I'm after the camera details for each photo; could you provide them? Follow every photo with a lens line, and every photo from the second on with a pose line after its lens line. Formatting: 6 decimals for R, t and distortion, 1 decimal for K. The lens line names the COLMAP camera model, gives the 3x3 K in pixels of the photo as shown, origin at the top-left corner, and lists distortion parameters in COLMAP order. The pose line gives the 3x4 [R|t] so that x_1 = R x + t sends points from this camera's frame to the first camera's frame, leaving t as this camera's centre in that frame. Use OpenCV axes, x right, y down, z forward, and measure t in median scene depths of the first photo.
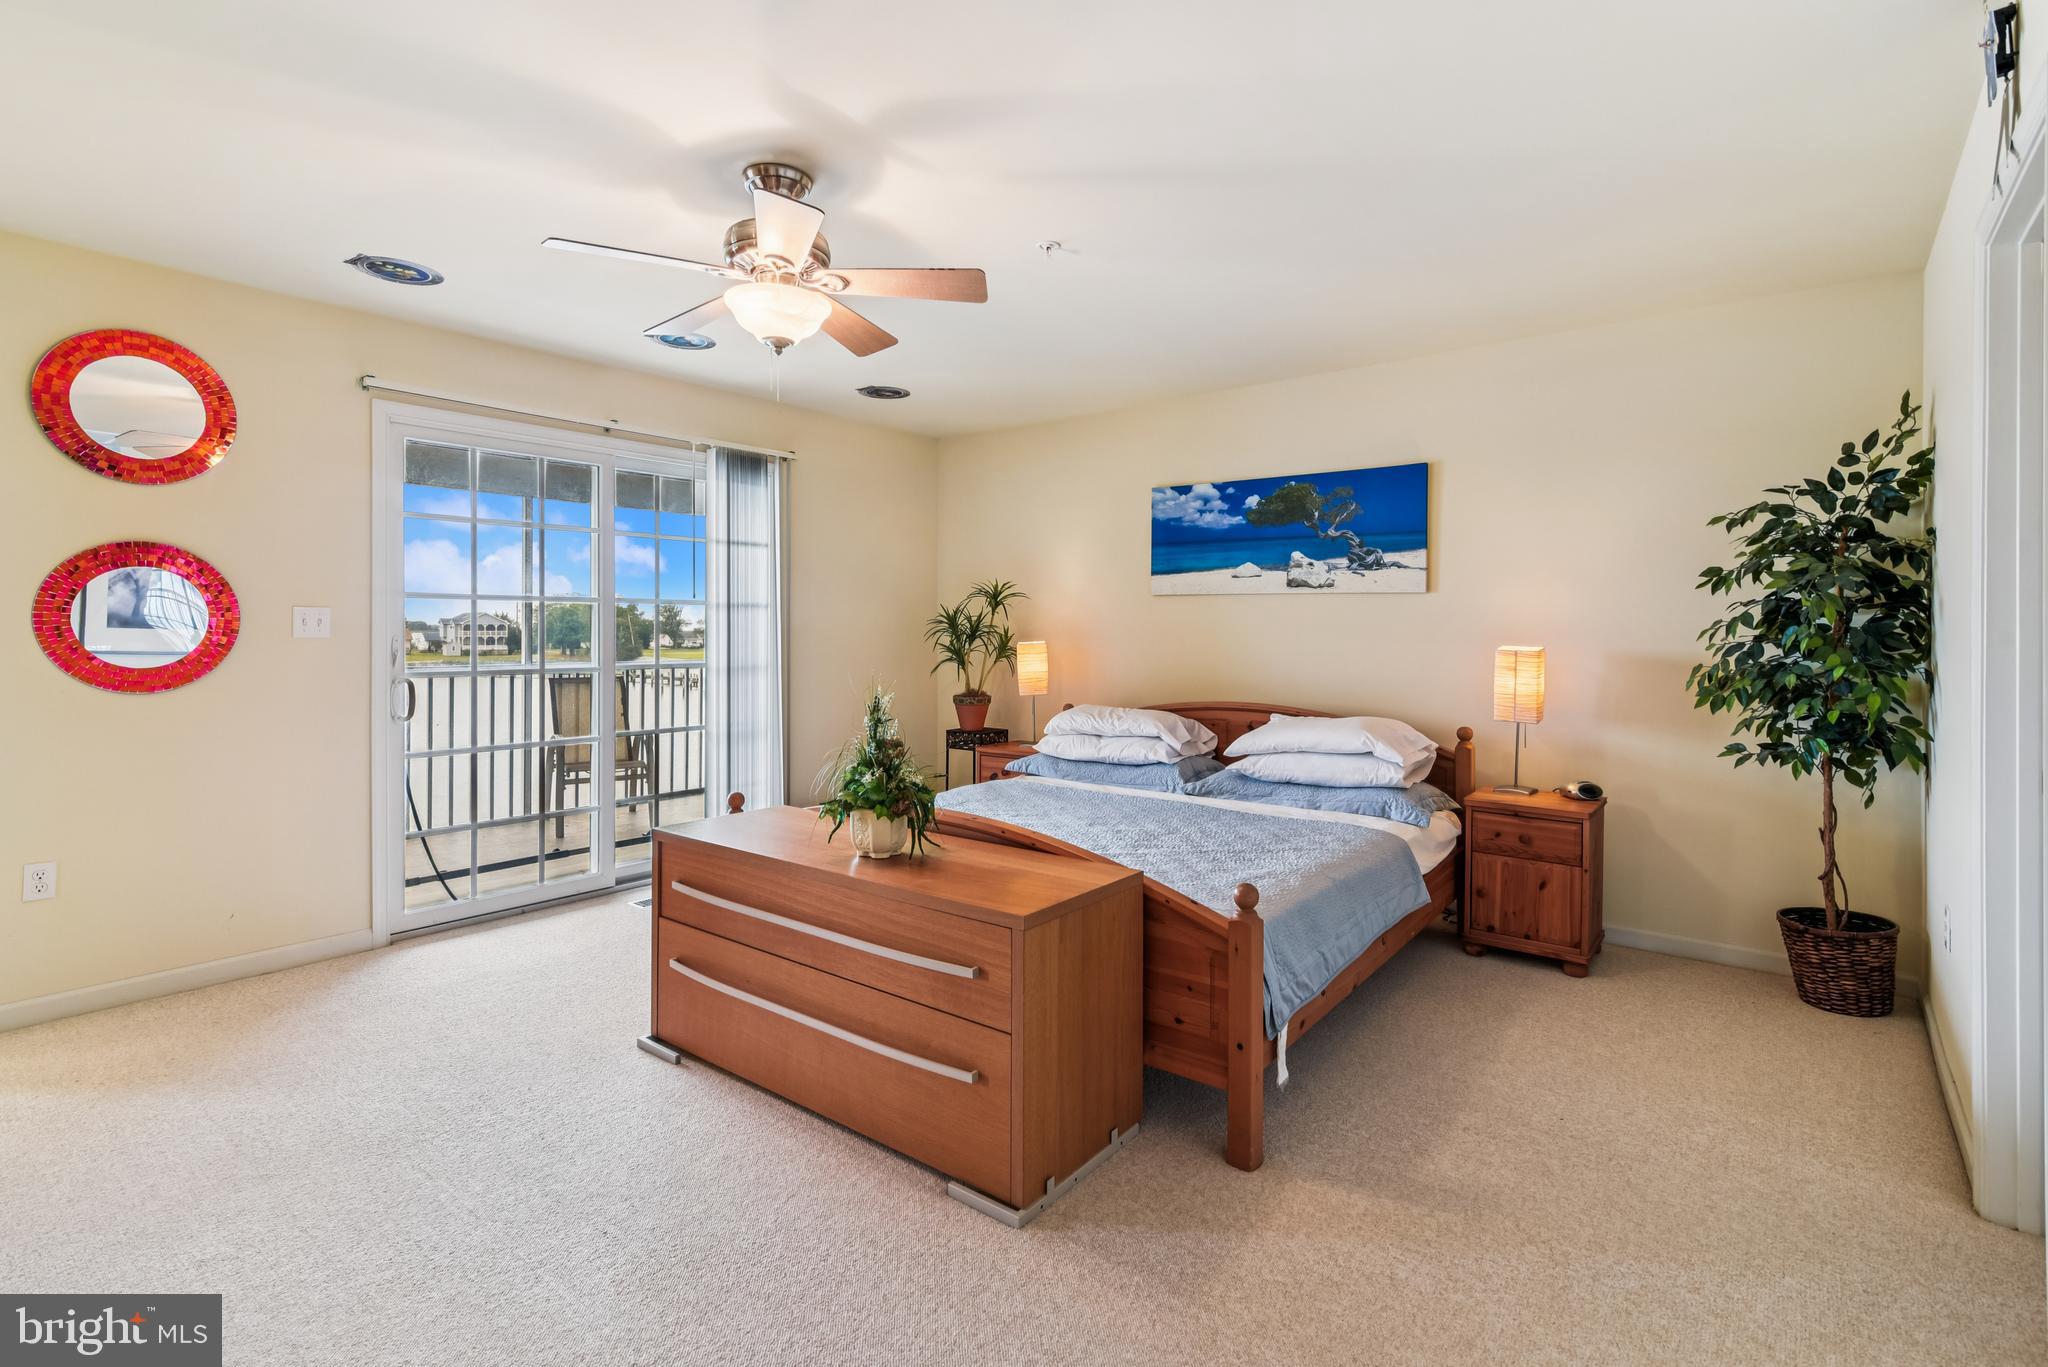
lens RADIAL K [[936.0, 0, 1028.6], [0, 936.0, 628.5], [0, 0, 1]] dist [0.000363, -0.000051]
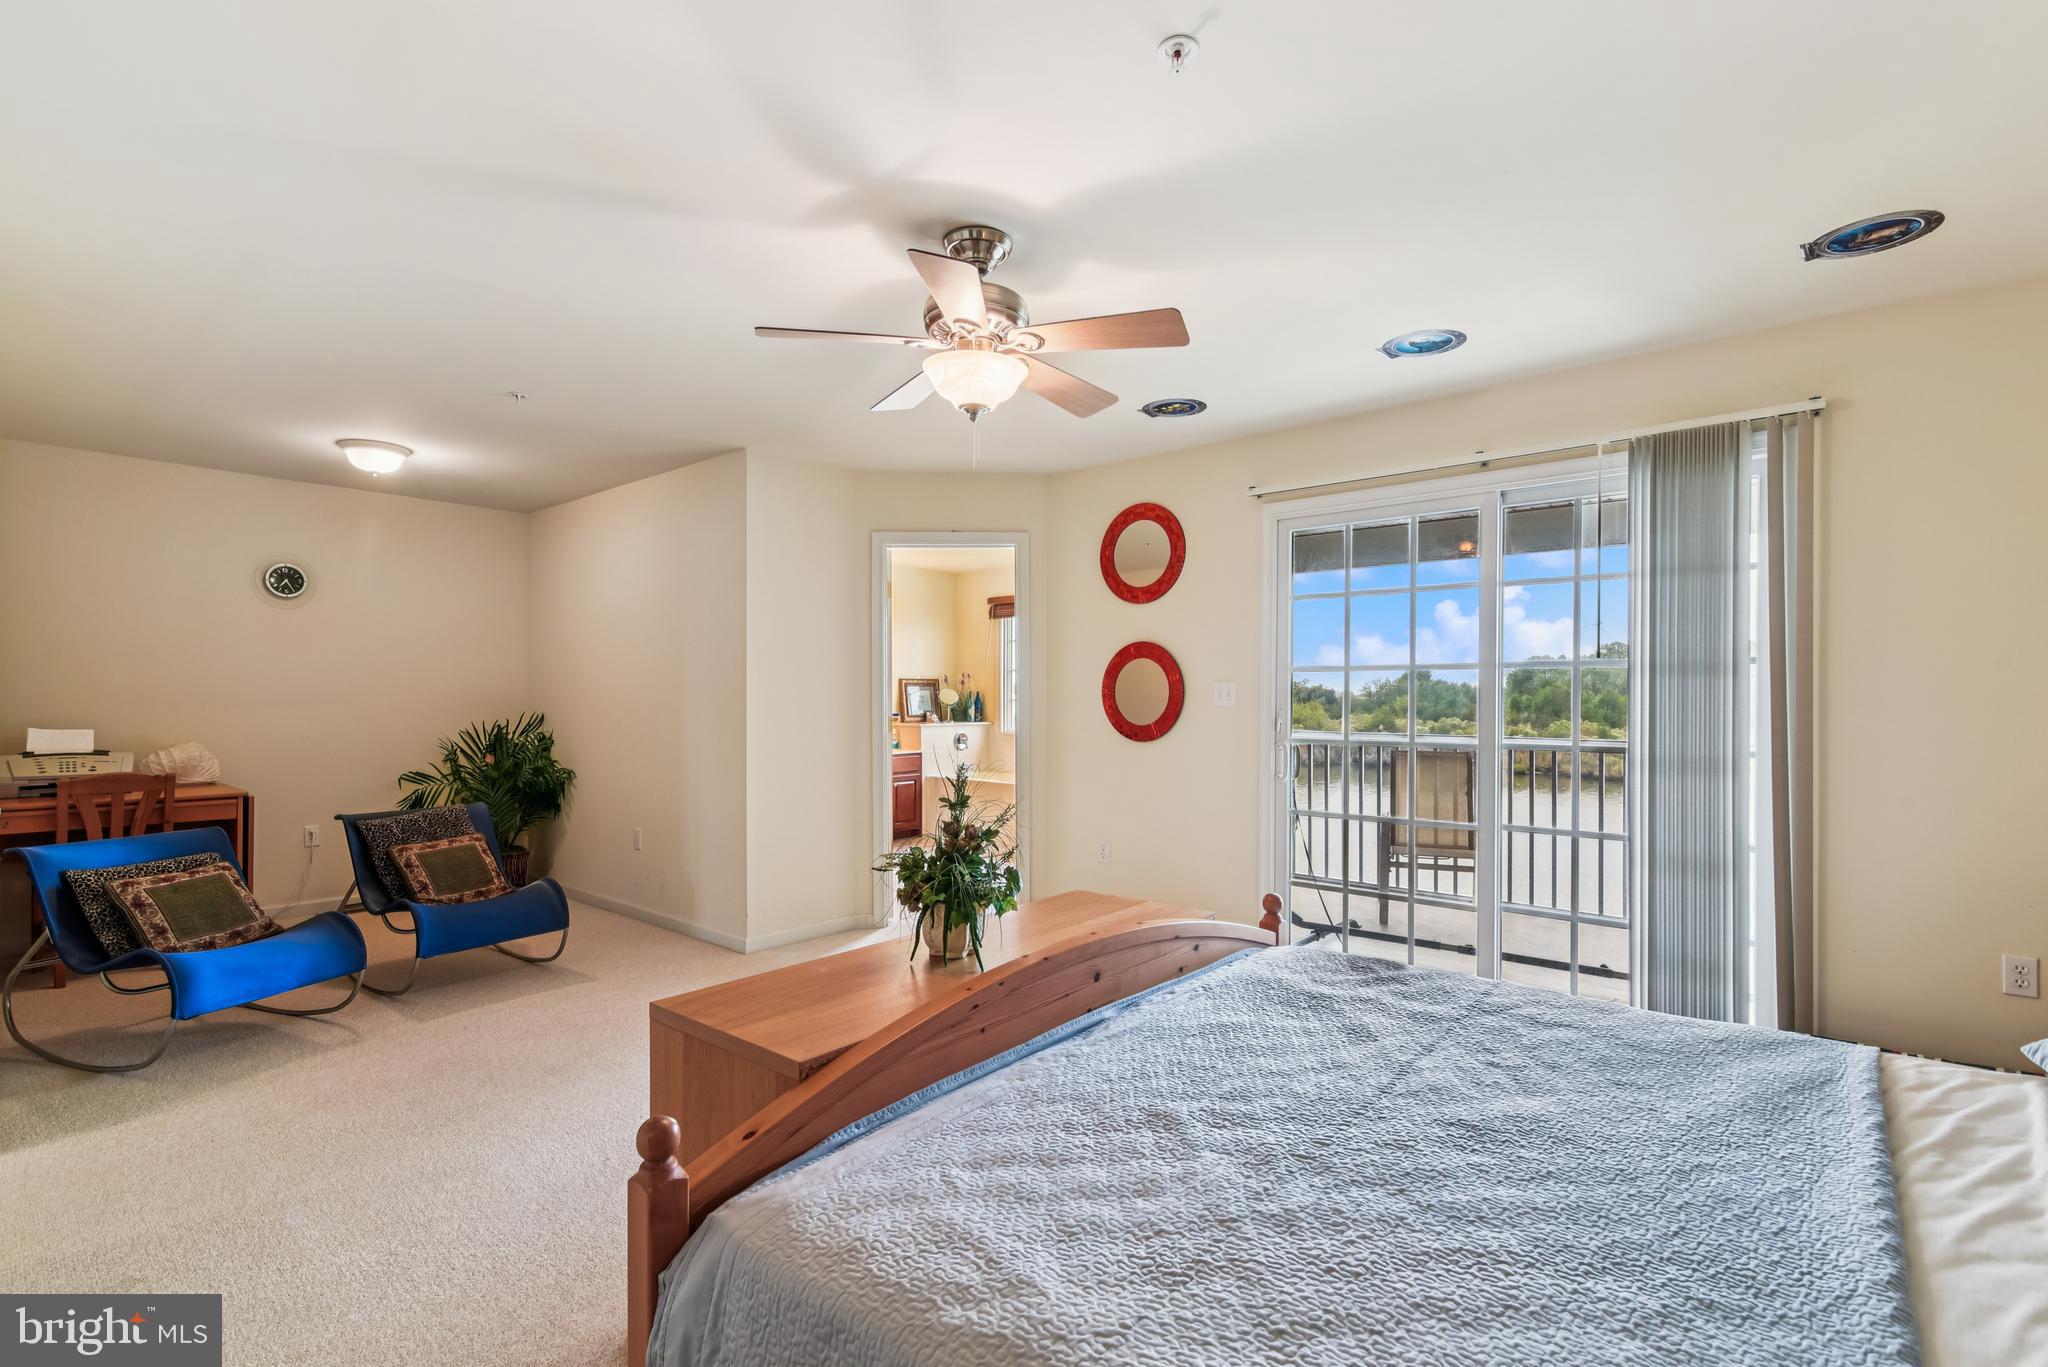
lens RADIAL K [[935.2, 0, 1019.2], [0, 935.2, 692.1], [0, 0, 1]] dist [0.011134, -0.000162]
pose [[-0.016196, -0.008080, -0.999836, 0.444401], [-0.001361, 0.999967, -0.008059, 0.001389], [0.999868, 0.001230, -0.016206, 0.655424]]
